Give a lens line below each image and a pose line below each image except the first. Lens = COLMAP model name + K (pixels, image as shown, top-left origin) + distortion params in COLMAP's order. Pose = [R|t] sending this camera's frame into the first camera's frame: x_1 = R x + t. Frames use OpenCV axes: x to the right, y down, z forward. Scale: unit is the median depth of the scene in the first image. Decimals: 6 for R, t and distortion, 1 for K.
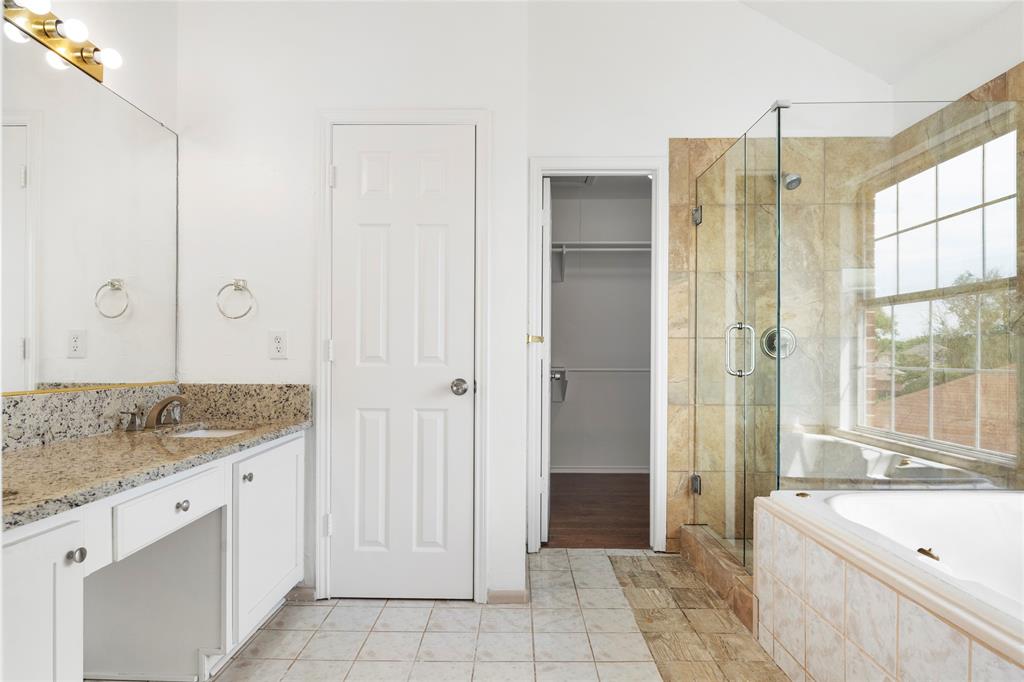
lens RADIAL K [[561.3, 0, 511.5], [0, 561.3, 347.8], [0, 0, 1]] dist [0.014161, 0.000927]
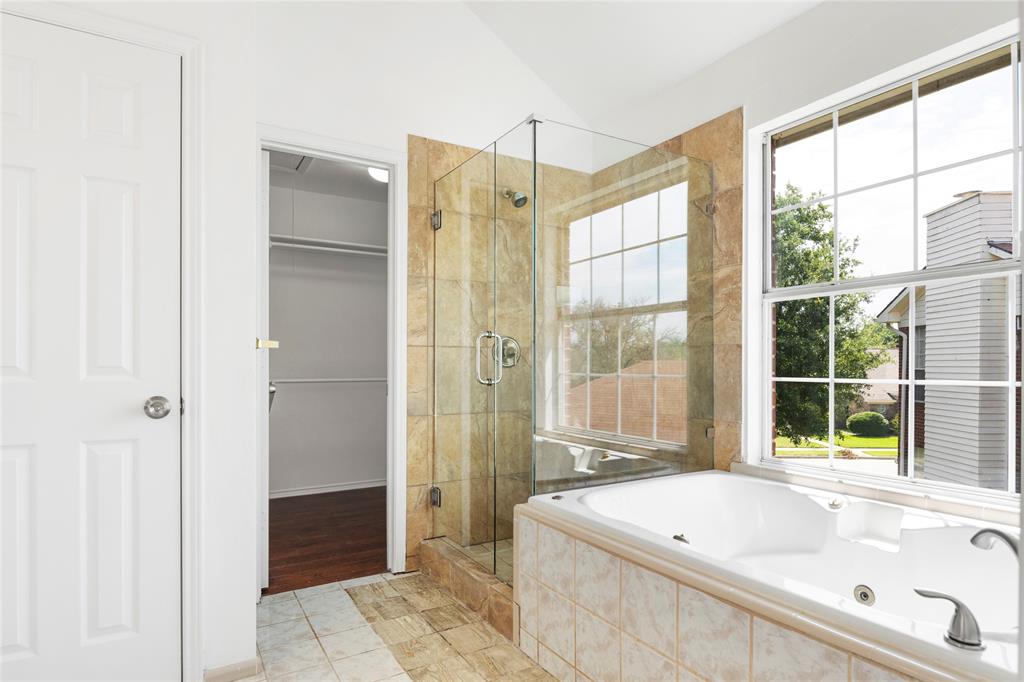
lens RADIAL K [[561.3, 0, 504.9], [0, 561.3, 363.7], [0, 0, 1]] dist [0.014161, 0.000927]
pose [[0.859607, -0.002056, 0.510952, -0.070530], [-0.003951, 0.999935, 0.010669, 0.001968], [-0.510941, -0.011190, 0.859543, 0.114244]]
